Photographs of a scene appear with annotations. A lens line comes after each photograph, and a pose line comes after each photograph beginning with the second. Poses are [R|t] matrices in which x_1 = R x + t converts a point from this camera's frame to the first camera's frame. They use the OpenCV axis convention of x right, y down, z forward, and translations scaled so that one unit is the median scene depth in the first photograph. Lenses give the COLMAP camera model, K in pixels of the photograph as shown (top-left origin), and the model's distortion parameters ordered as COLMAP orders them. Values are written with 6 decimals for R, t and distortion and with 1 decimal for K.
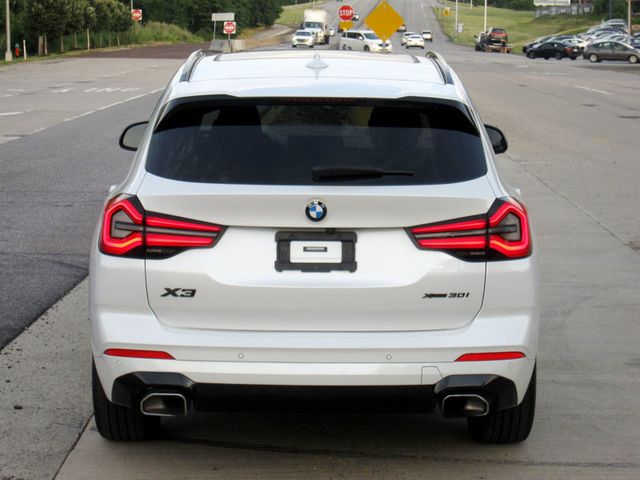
lens RADIAL K [[1531.7, 0, 320.0], [0, 1531.7, 240.0], [0, 0, 1]] dist [-0.101292, -0.244013]
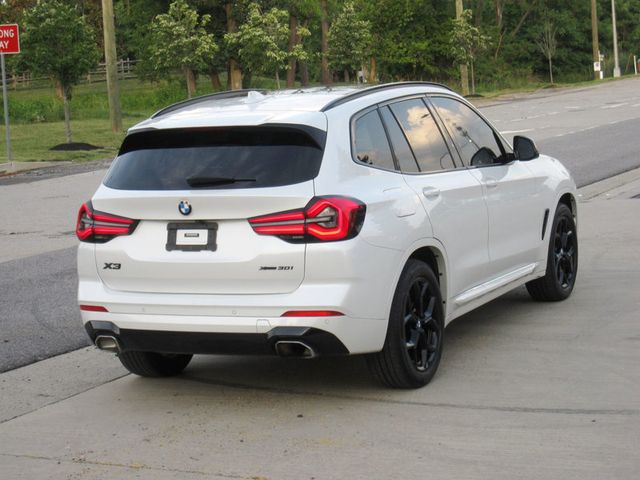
lens RADIAL K [[1531.7, 0, 320.0], [0, 1531.7, 240.0], [0, 0, 1]] dist [-0.101292, -0.244013]
pose [[0.896749, -0.008190, -0.442465, 0.722261], [0.004426, 0.999945, -0.009537, 0.024304], [0.442518, 0.006594, 0.896735, -0.207448]]
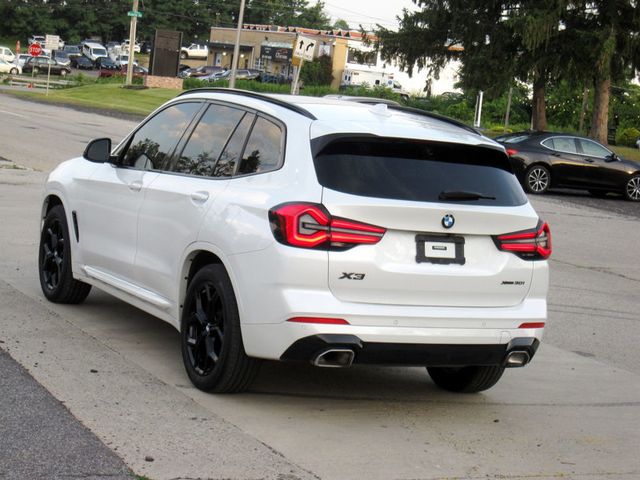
lens RADIAL K [[1531.7, 0, 320.0], [0, 1531.7, 240.0], [0, 0, 1]] dist [-0.101292, -0.244013]
pose [[0.887443, 0.037215, 0.459413, -0.750098], [-0.031986, 0.999305, -0.019162, 0.029189], [-0.459807, 0.002311, 0.888016, -0.206308]]
